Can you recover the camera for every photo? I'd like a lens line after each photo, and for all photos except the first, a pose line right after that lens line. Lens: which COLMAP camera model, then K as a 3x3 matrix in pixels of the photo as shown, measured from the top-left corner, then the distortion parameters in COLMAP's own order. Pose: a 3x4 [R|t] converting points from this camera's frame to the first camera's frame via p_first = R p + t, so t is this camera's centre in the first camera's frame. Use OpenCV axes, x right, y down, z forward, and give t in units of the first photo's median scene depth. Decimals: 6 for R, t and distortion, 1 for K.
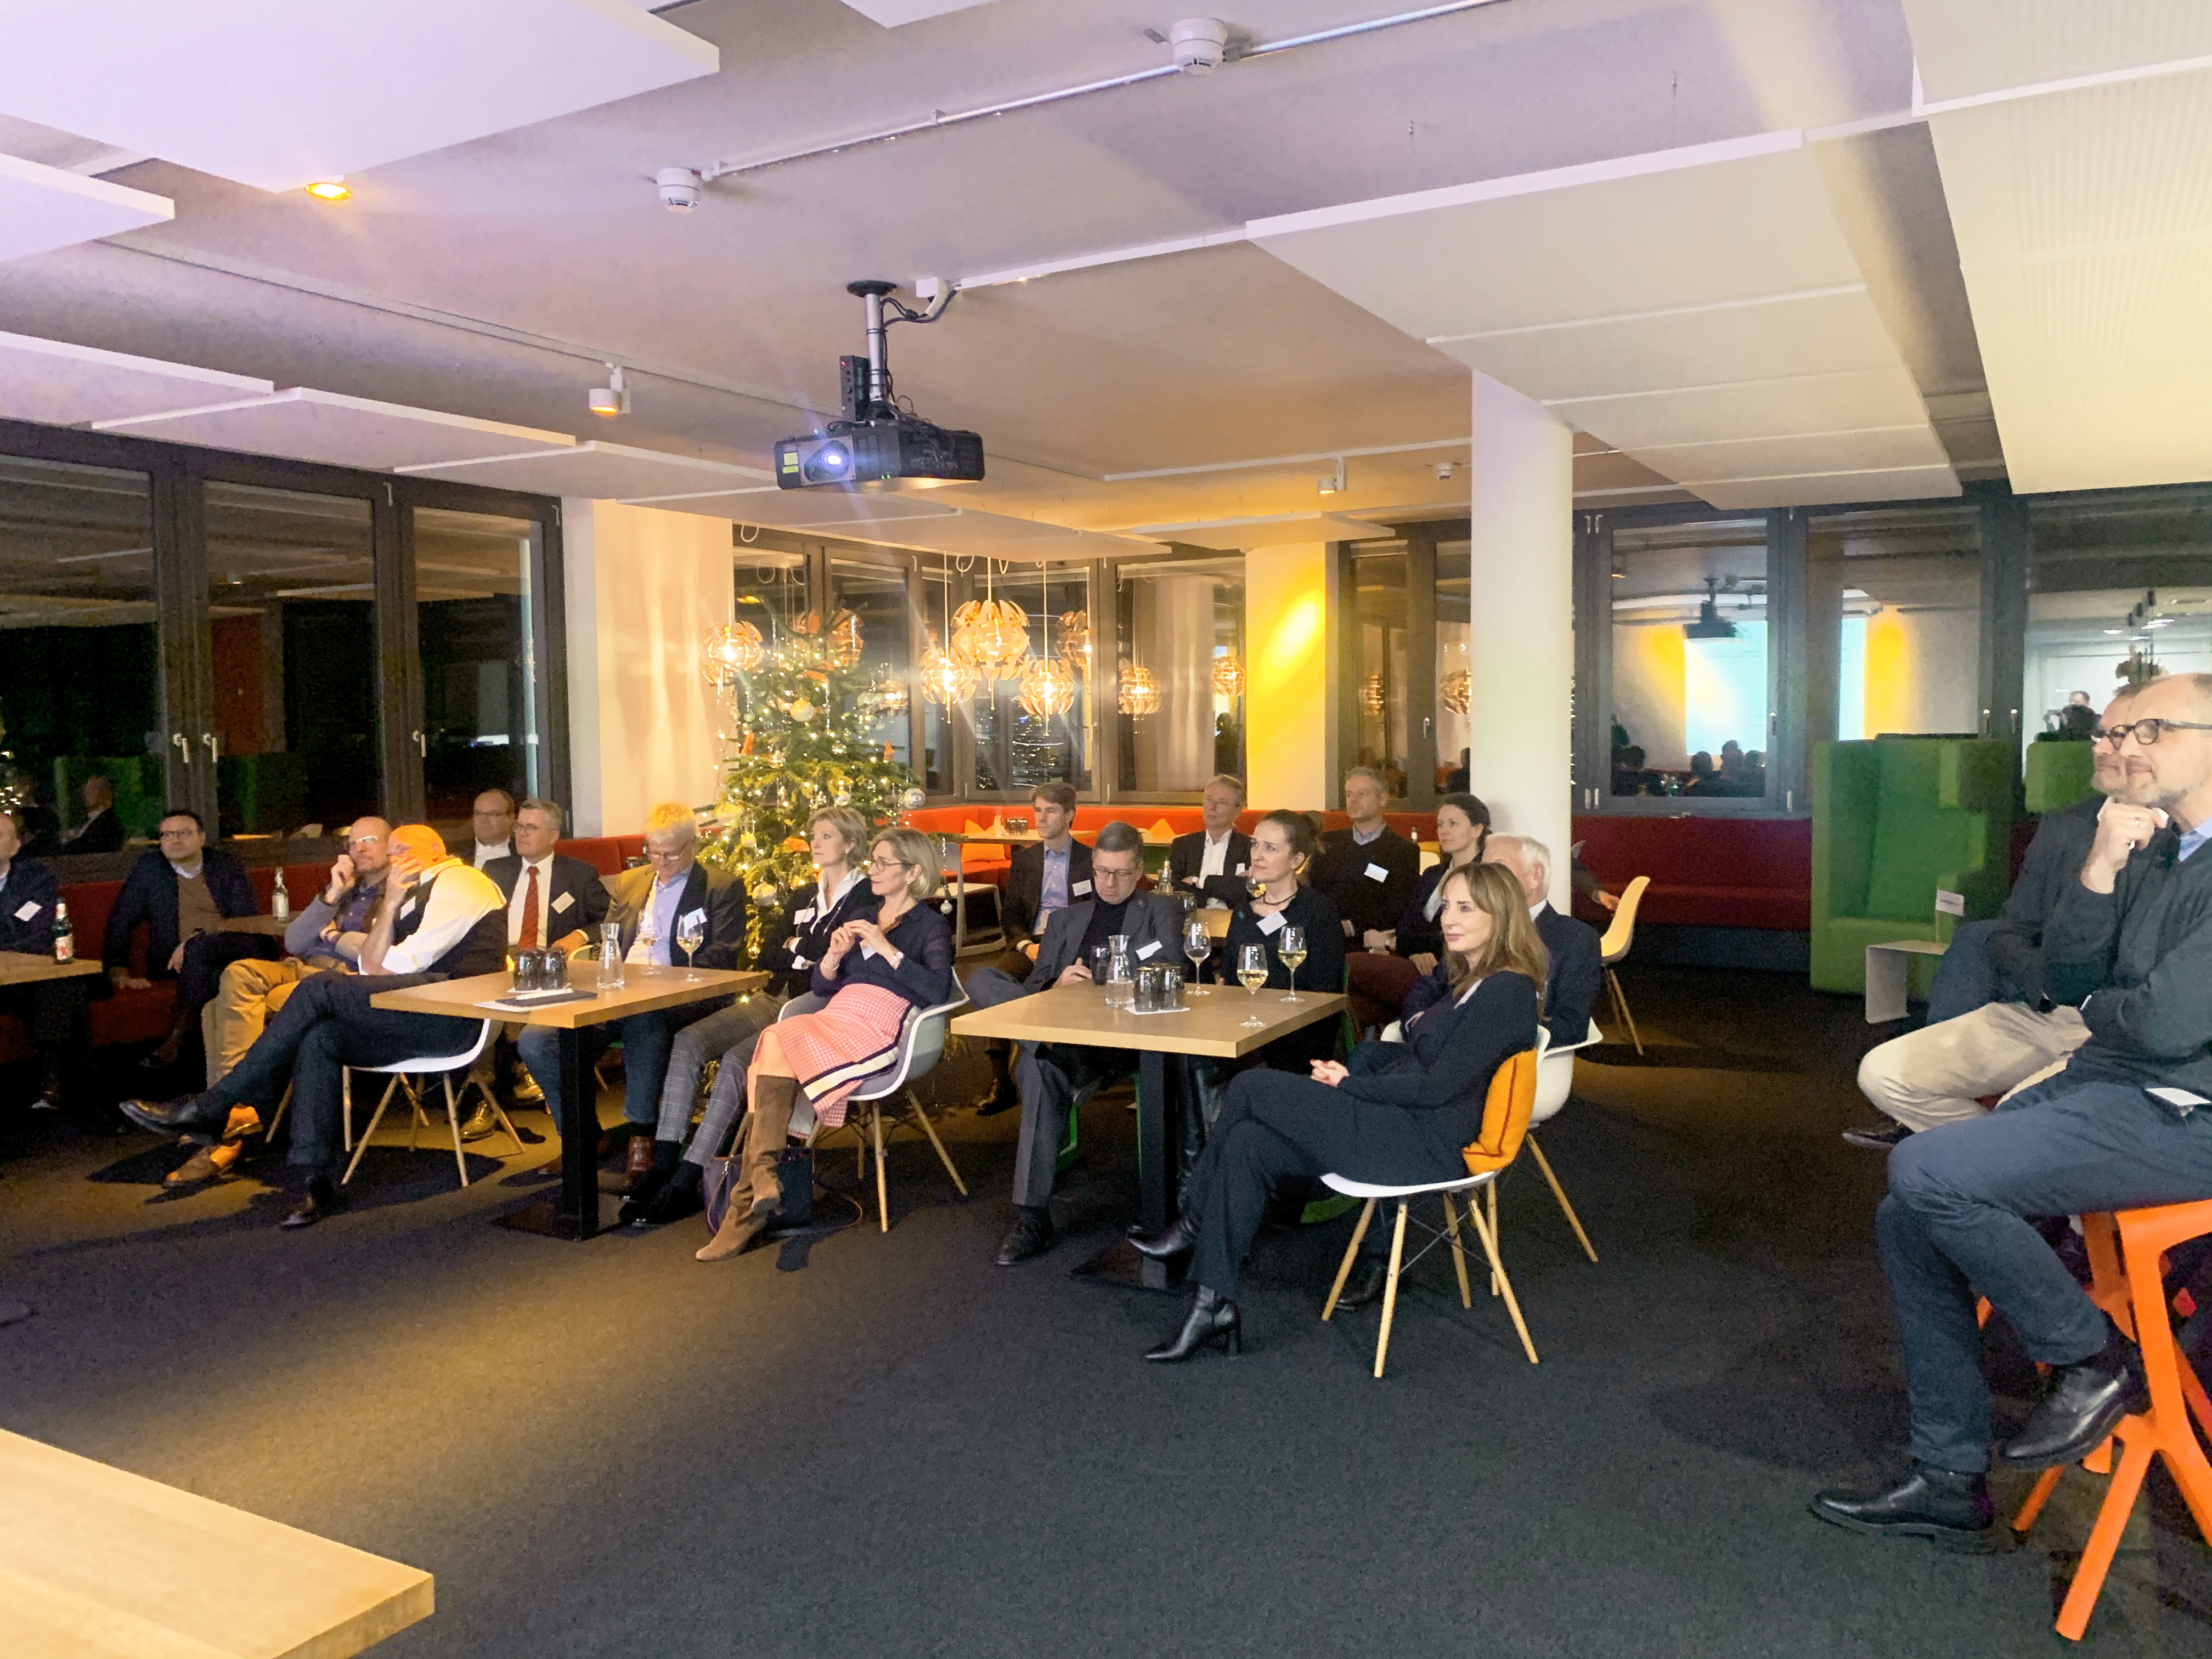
lens RADIAL K [[1722.9, 0, 1106.0], [0, 1722.9, 829.5], [0, 0, 1]] dist [0.103166, -0.214168]
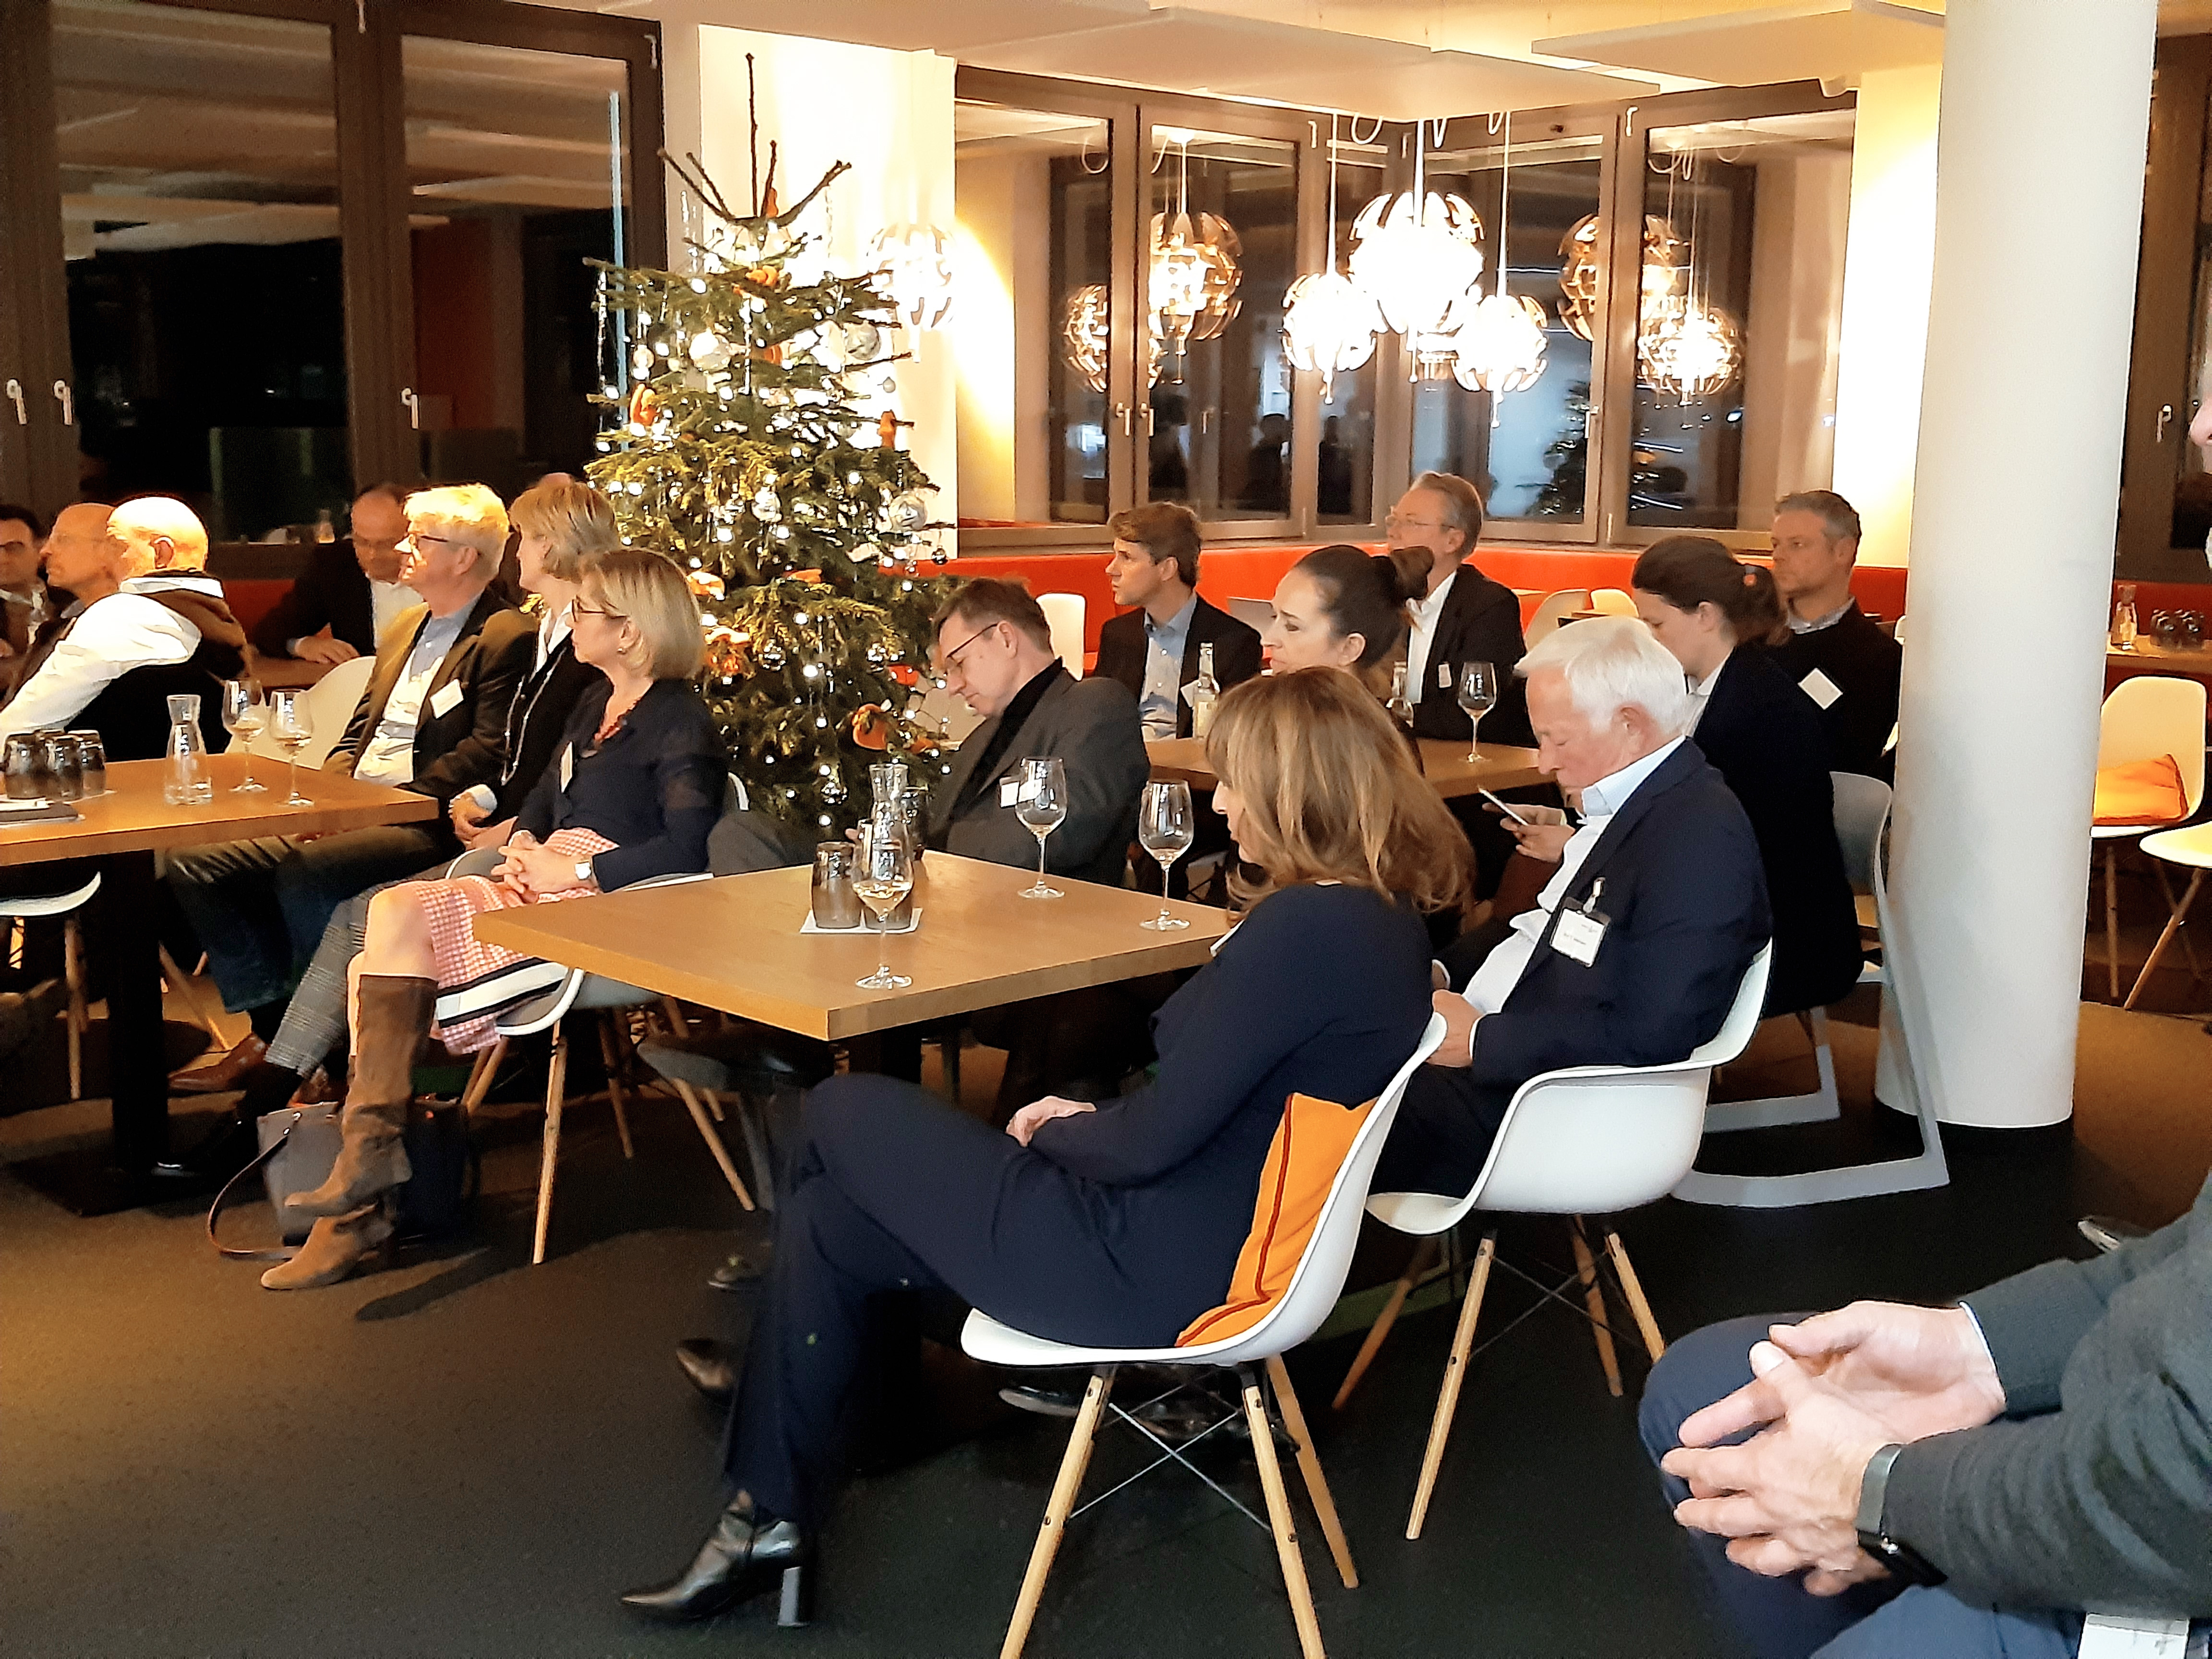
lens RADIAL K [[2525.1, 0, 1106.0], [0, 2525.1, 829.5], [0, 0, 1]] dist [0.144721, -0.399069]
pose [[0.945014, 0.074286, -0.318481, 0.234369], [-0.042954, 0.993617, 0.104308, -0.003964], [0.324196, -0.084892, 0.942173, 0.219959]]
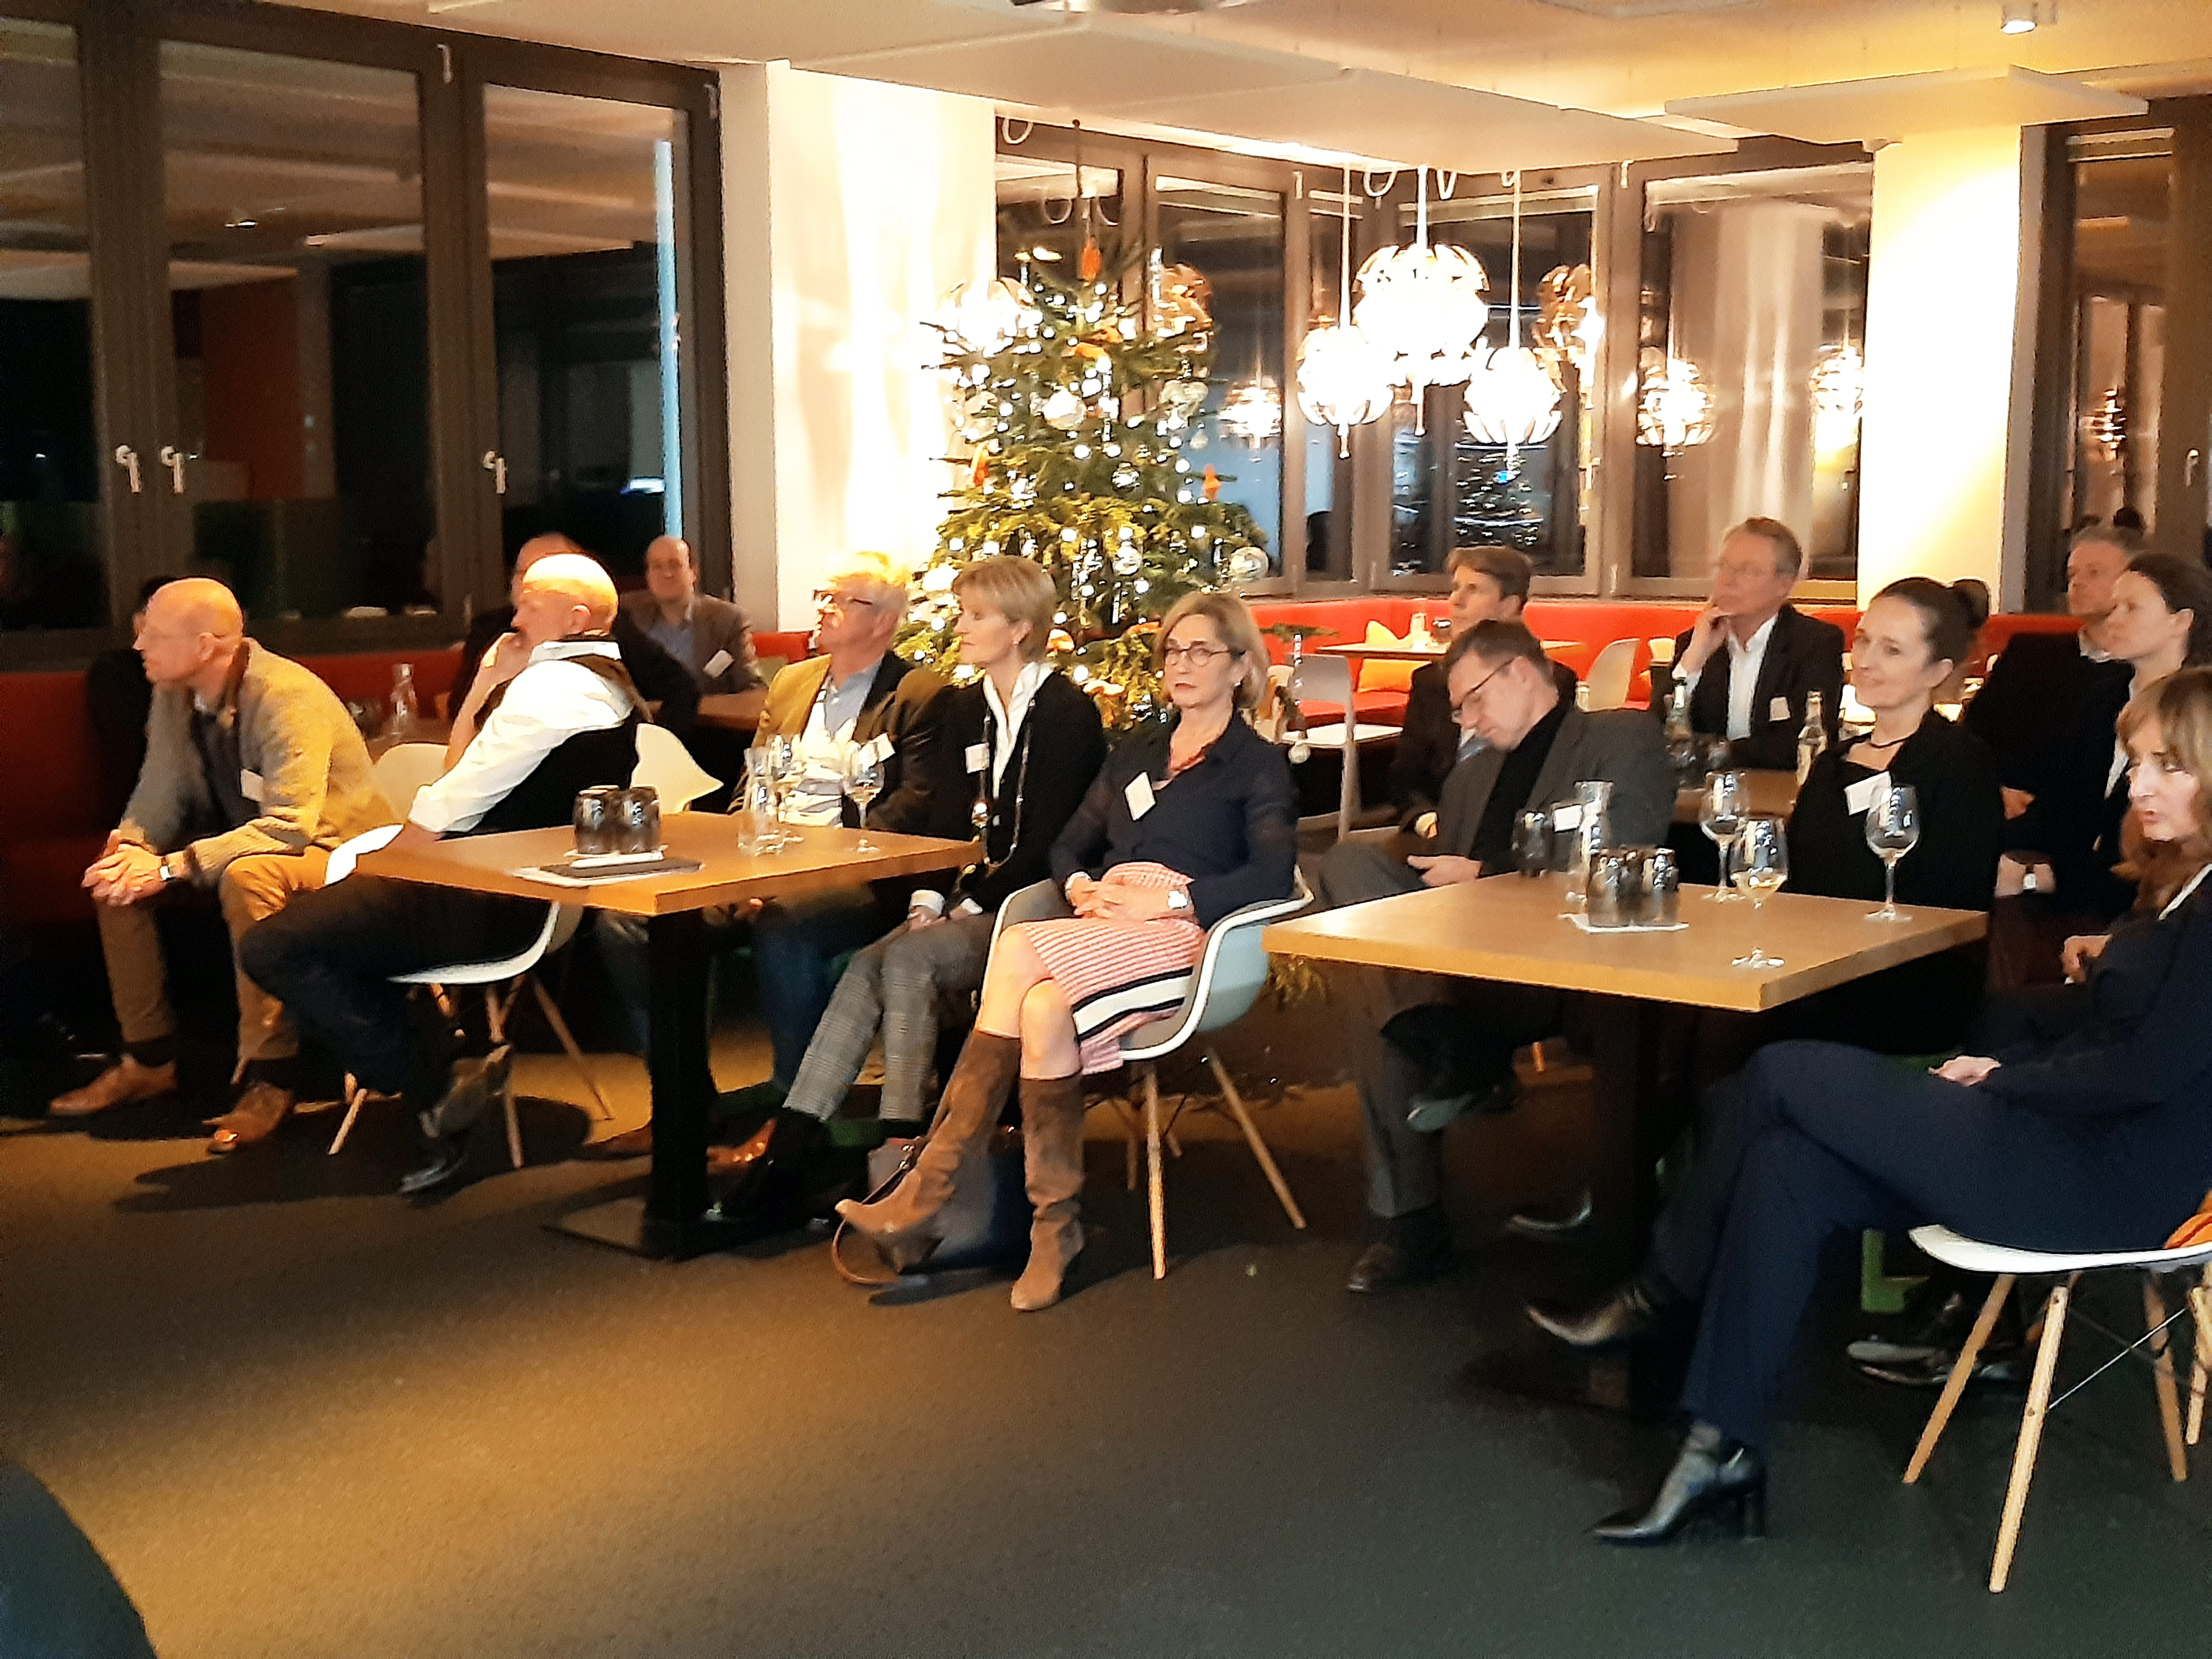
lens RADIAL K [[2796.7, 0, 1106.0], [0, 2796.7, 829.5], [0, 0, 1]] dist [0.210169, -0.757308]
pose [[0.982333, 0.034178, -0.183996, 0.020302], [-0.022866, 0.997735, 0.063255, 0.013242], [0.185741, -0.057930, 0.980890, 0.046826]]
